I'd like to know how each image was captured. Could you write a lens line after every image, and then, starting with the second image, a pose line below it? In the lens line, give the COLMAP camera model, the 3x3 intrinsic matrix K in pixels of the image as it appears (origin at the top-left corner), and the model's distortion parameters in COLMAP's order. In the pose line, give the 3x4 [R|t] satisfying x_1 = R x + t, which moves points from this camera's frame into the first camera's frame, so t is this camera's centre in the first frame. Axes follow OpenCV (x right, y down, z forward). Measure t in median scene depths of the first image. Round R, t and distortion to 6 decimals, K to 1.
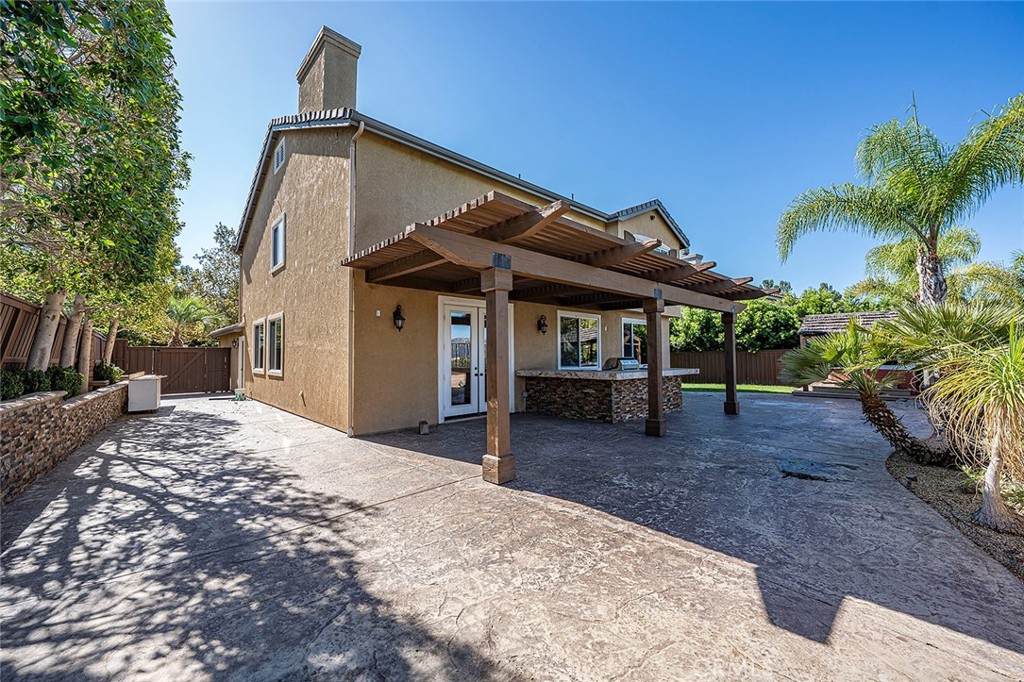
lens RADIAL K [[399.9, 0, 512.0], [0, 399.9, 341.0], [0, 0, 1]] dist [-0.001316, -0.000025]
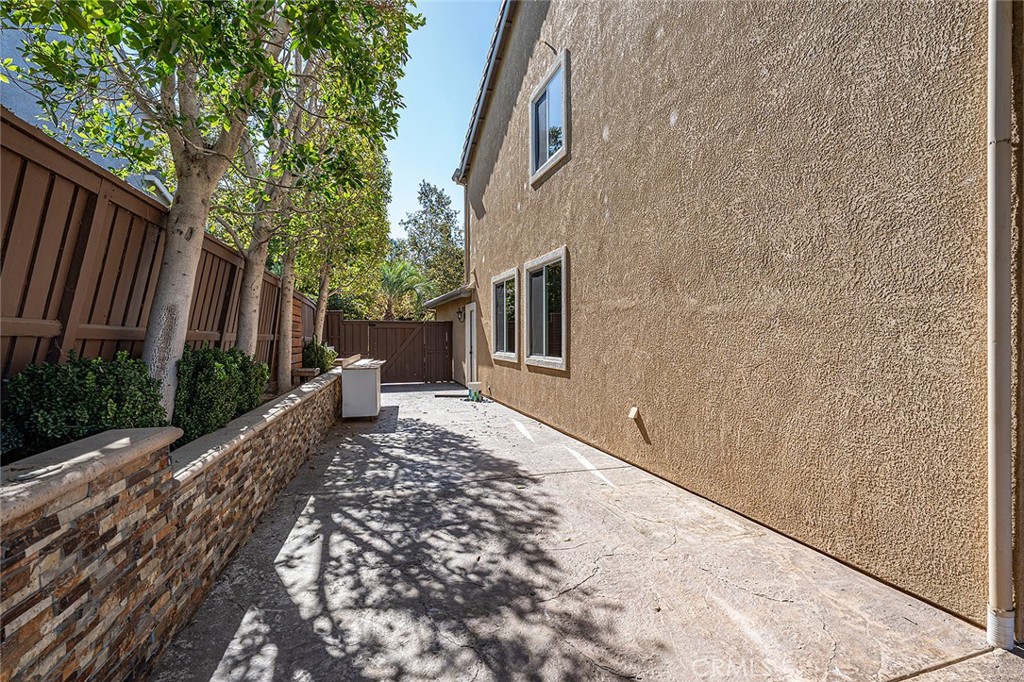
lens RADIAL K [[477.8, 0, 512.0], [0, 477.8, 341.0], [0, 0, 1]] dist [0.001636, 0.000034]
pose [[0.906861, 0.009028, -0.421333, -0.345045], [0.011594, 0.998858, 0.046357, 0.019200], [0.421271, -0.046925, 0.905720, 0.374120]]
